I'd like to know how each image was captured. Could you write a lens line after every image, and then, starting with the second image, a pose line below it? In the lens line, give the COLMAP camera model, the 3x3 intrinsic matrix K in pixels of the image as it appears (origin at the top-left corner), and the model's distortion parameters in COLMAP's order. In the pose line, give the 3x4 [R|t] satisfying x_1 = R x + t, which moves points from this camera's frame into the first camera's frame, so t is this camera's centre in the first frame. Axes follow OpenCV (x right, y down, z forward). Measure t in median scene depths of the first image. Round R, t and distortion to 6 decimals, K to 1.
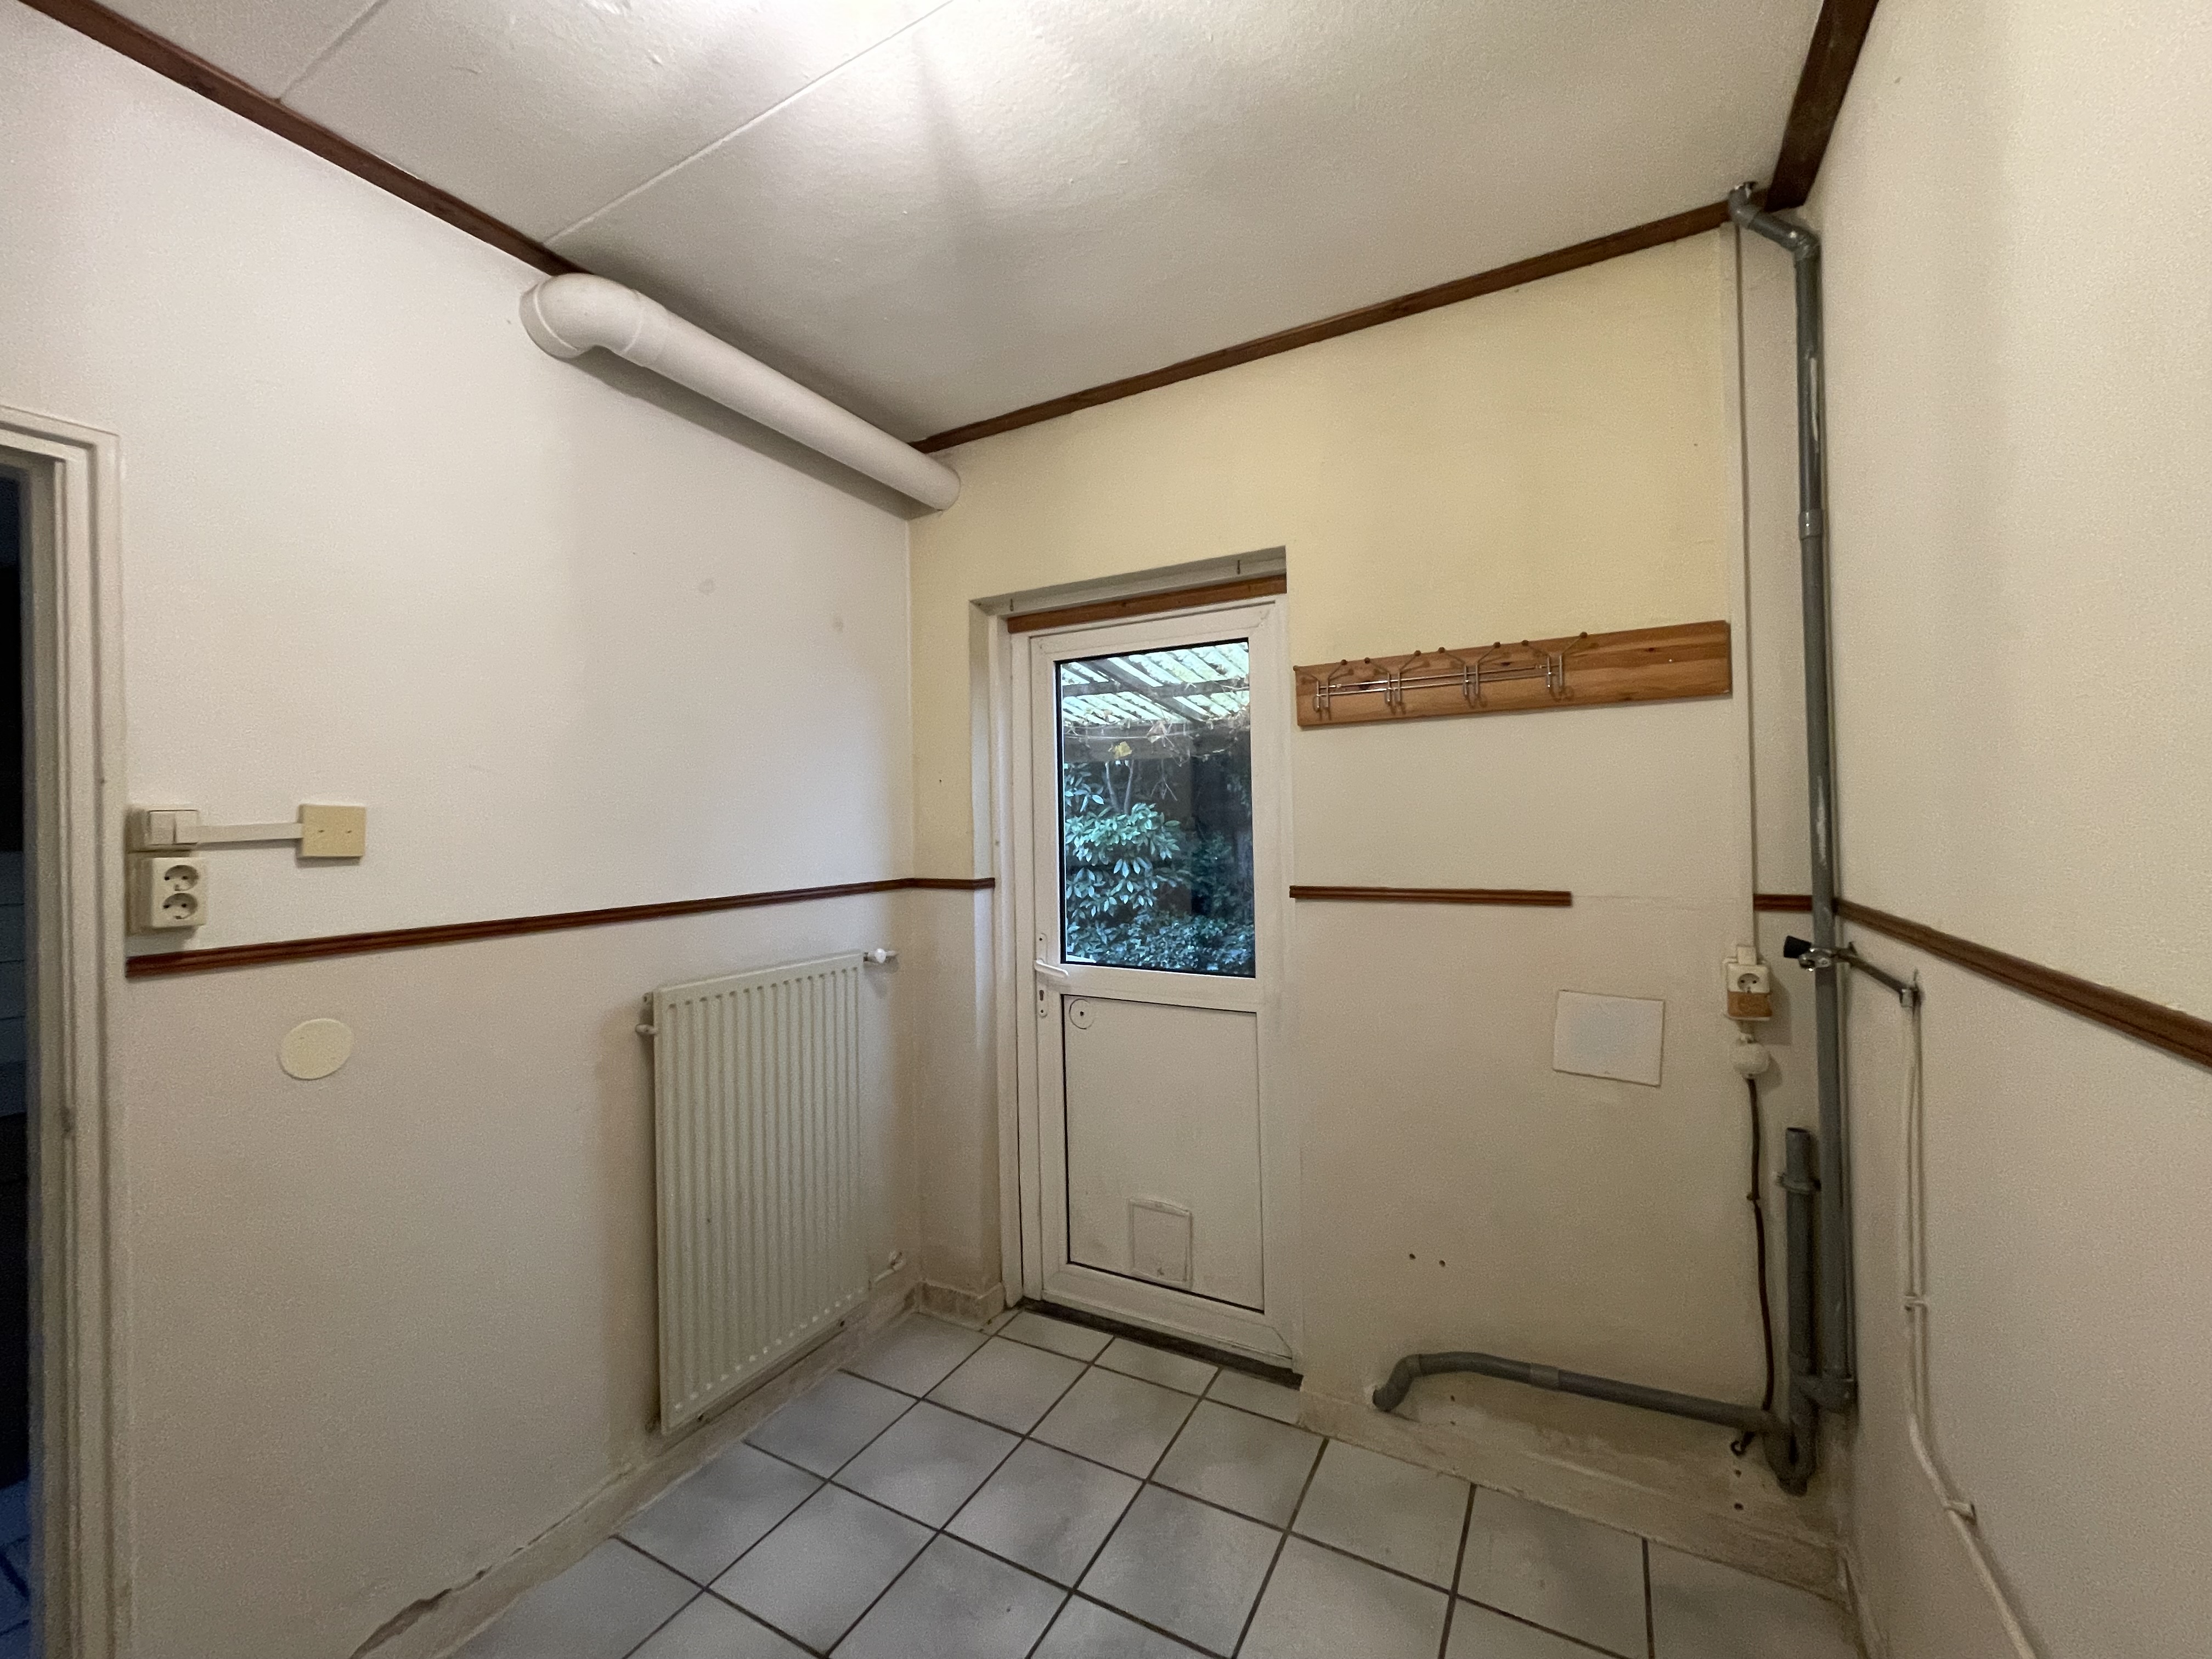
lens RADIAL K [[895.2, 0, 1106.6], [0, 895.2, 828.6], [0, 0, 1]] dist [0.000623, -0.000006]
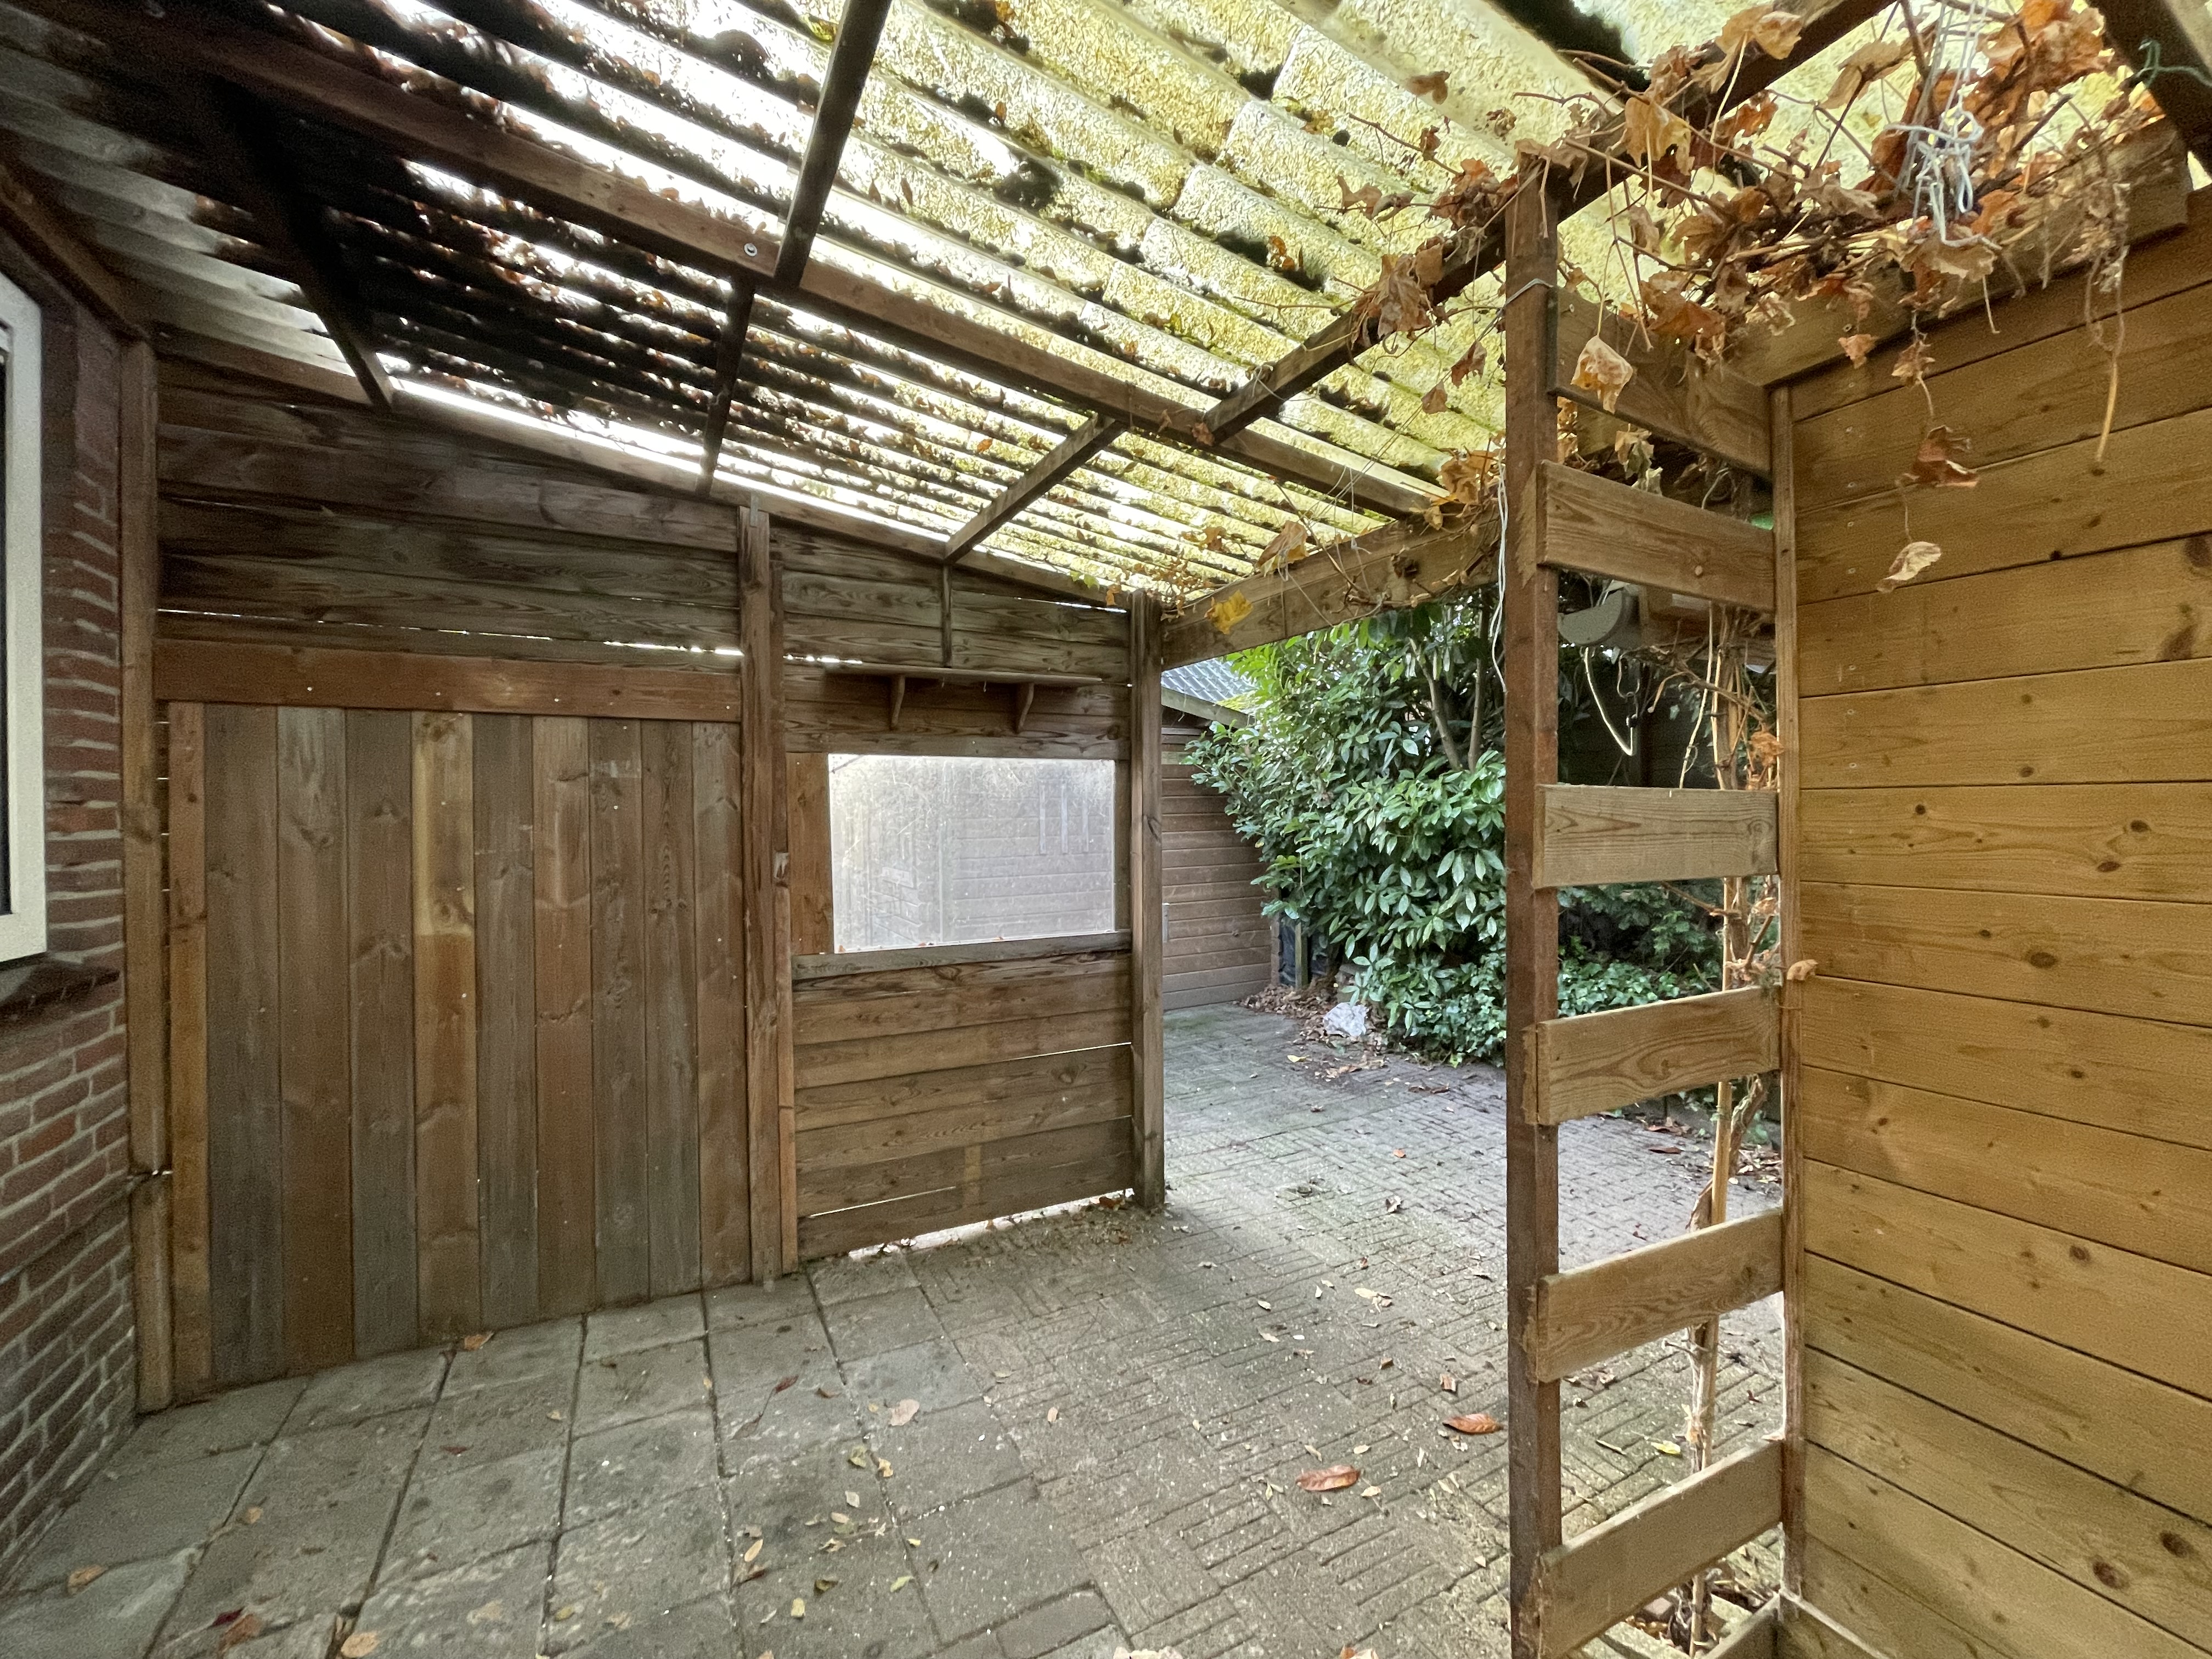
lens RADIAL K [[895.2, 0, 1102.9], [0, 895.2, 819.2], [0, 0, 1]] dist [0.000623, -0.000006]
pose [[0.832166, 0.015498, -0.554310, 0.144001], [-0.008841, 0.999853, 0.014683, 0.007281], [0.554456, -0.007318, 0.832181, 0.403636]]
